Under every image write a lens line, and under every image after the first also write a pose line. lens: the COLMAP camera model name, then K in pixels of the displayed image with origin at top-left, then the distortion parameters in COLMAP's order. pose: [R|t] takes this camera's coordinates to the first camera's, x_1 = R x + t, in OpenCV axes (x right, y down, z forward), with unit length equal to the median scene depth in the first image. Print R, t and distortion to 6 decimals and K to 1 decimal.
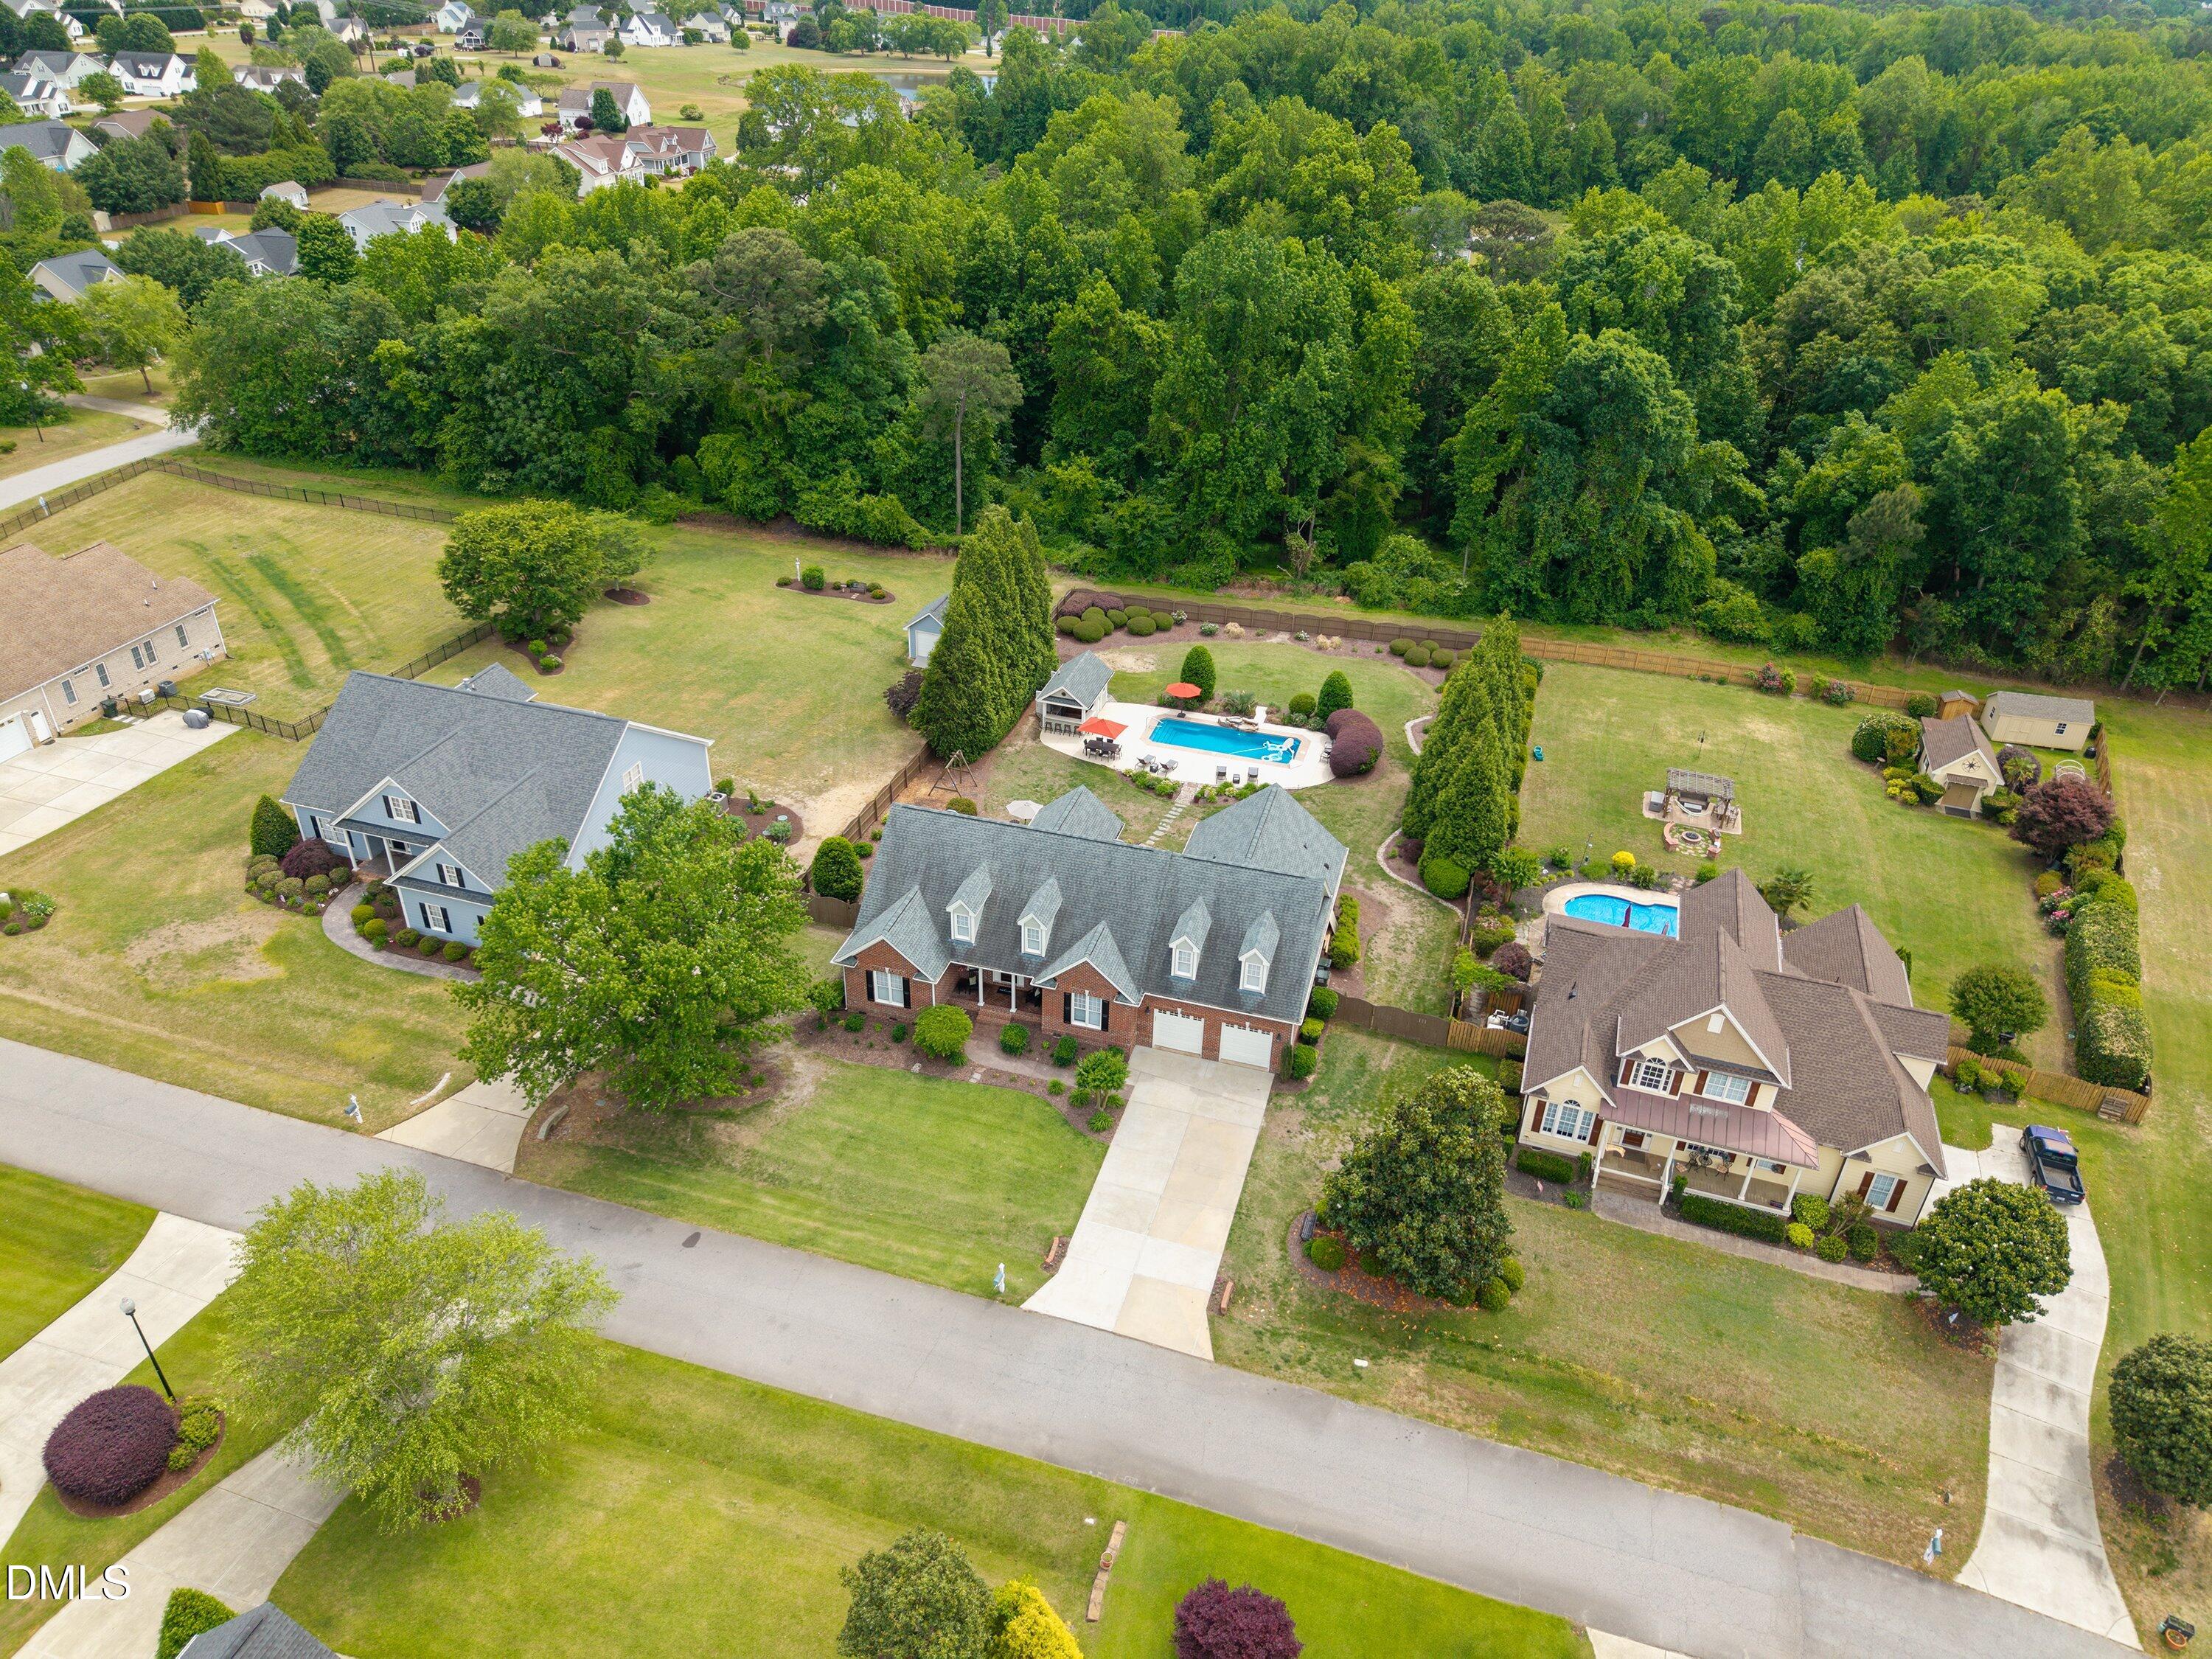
lens RADIAL K [[1469.8, 0, 1110.4], [0, 1469.8, 834.7], [0, 0, 1]] dist [0.049637, -0.057119]
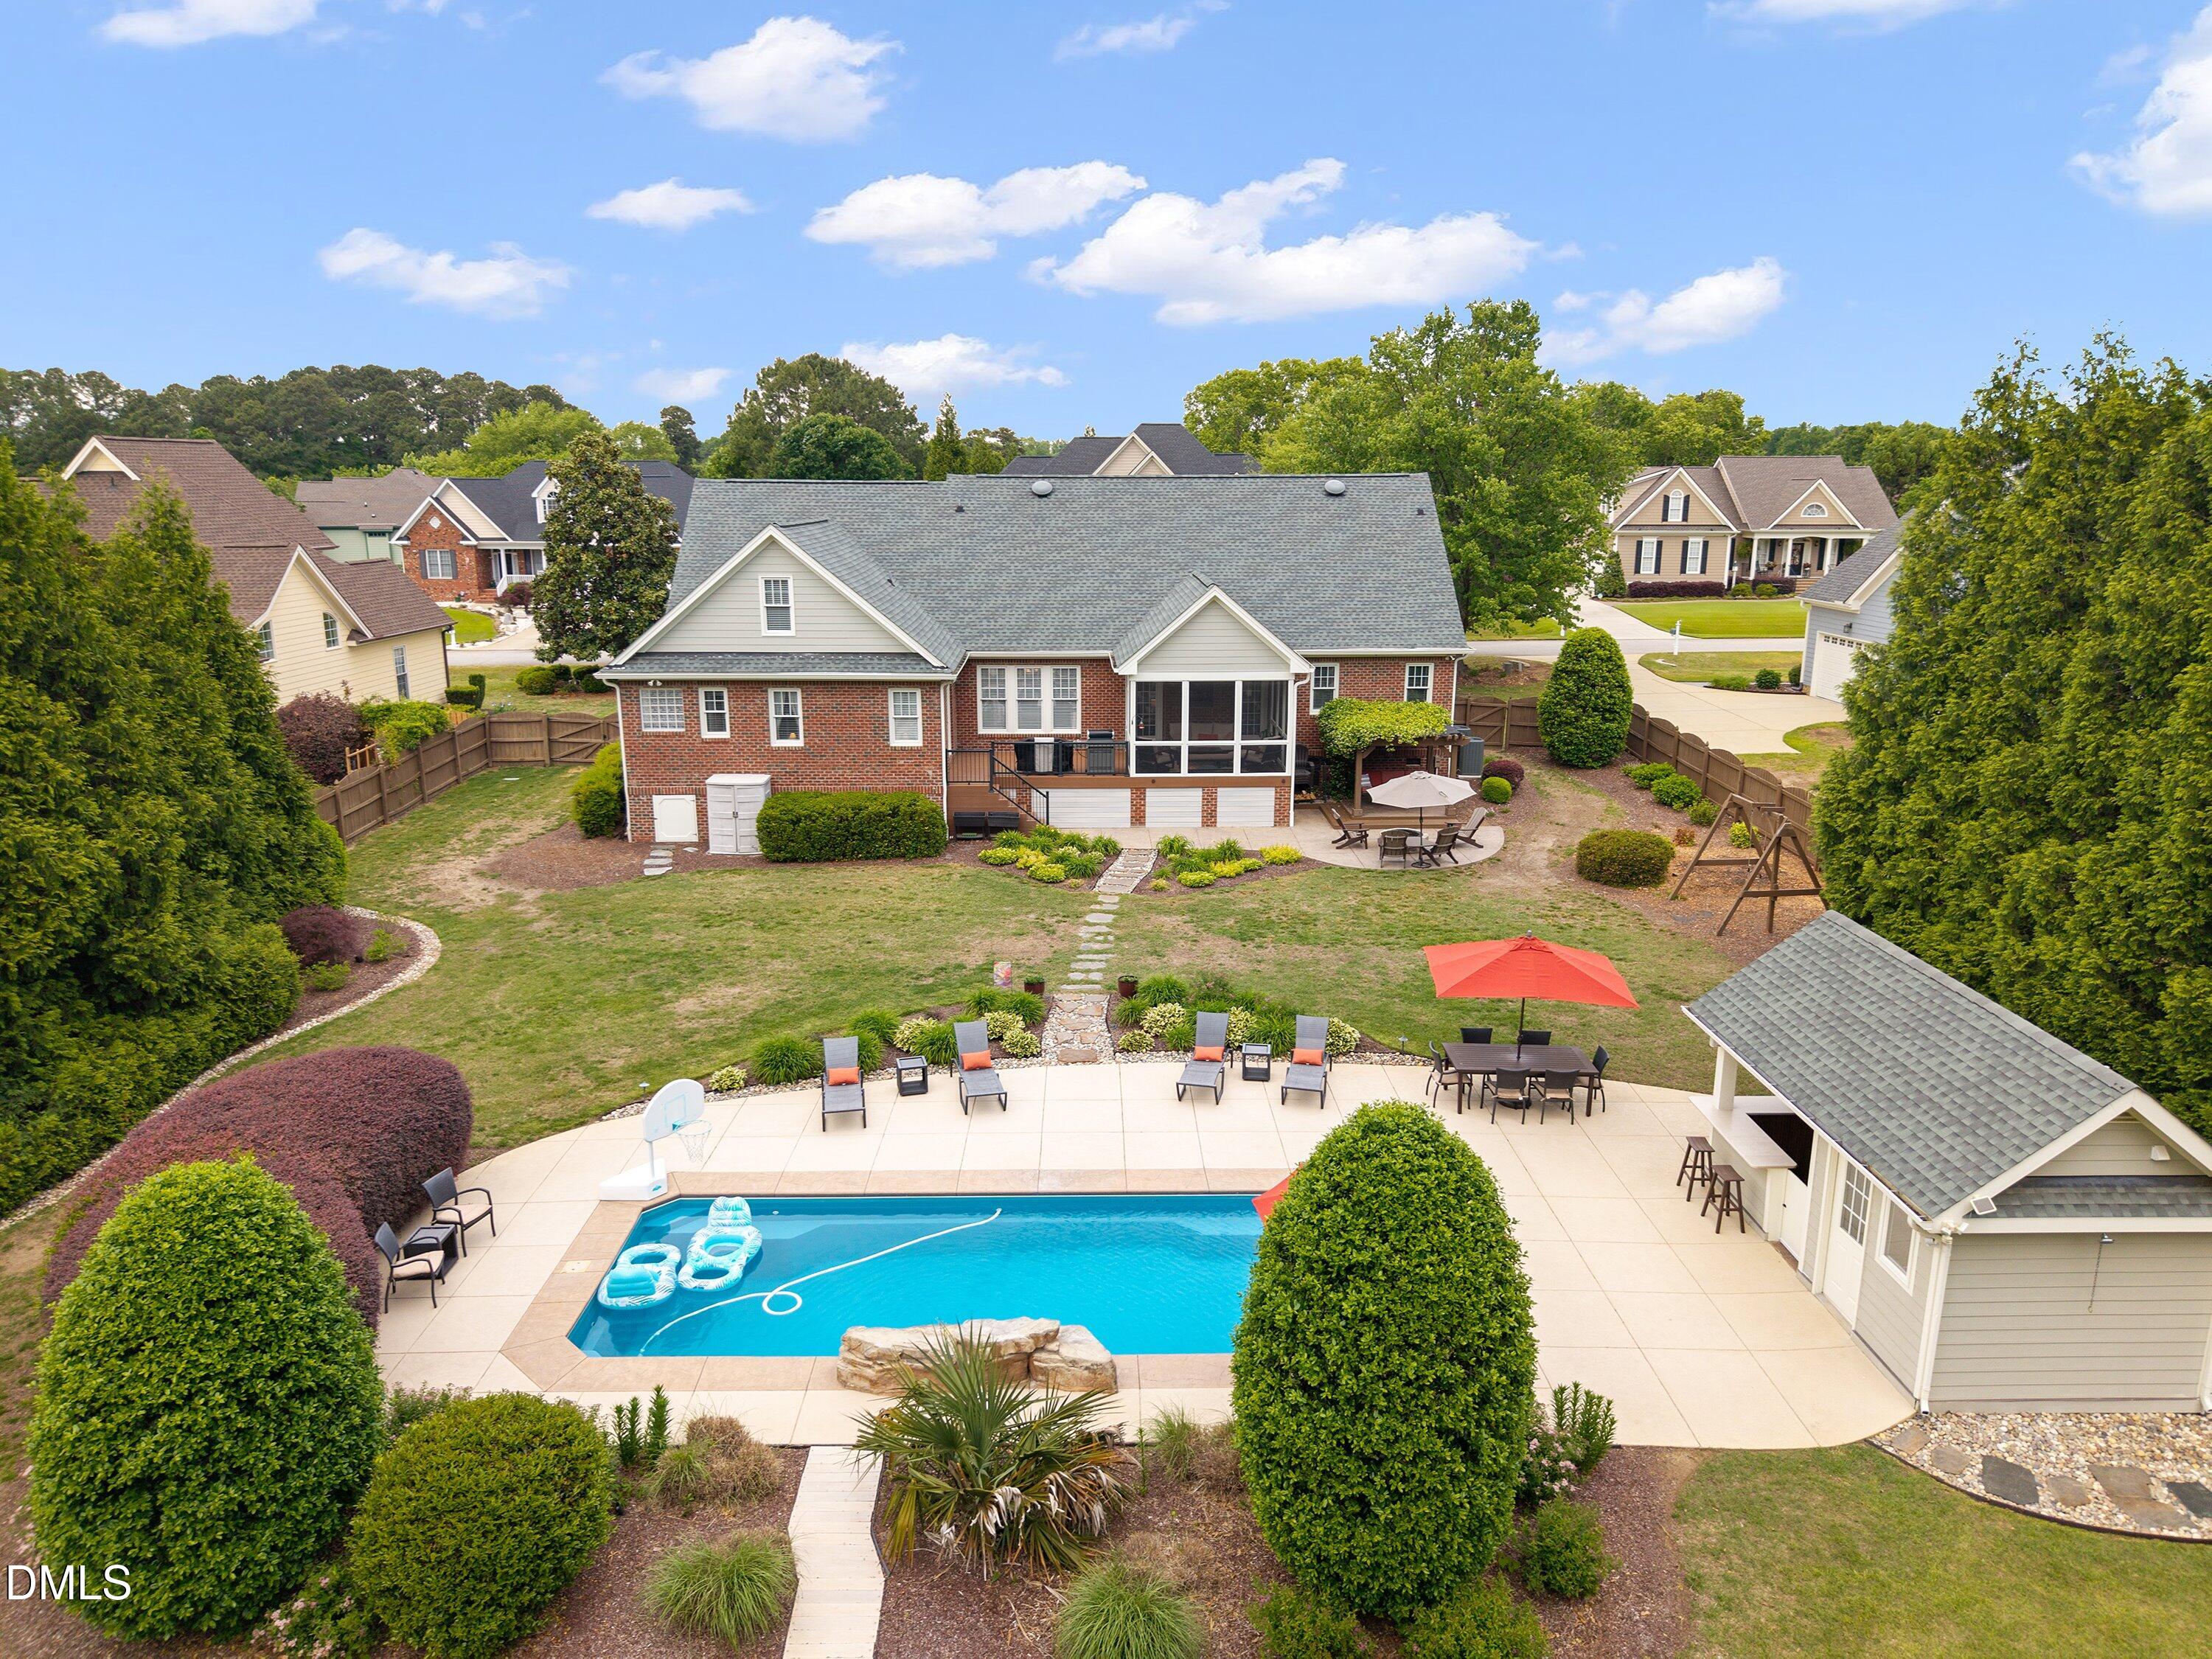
lens RADIAL K [[1469.8, 0, 1110.4], [0, 1469.8, 834.7], [0, 0, 1]] dist [0.049637, -0.057119]
pose [[-0.953289, 0.035251, -0.299997, 0.137472], [-0.186292, 0.713179, 0.675775, -0.257296], [0.237773, 0.700095, -0.673298, 1.249823]]
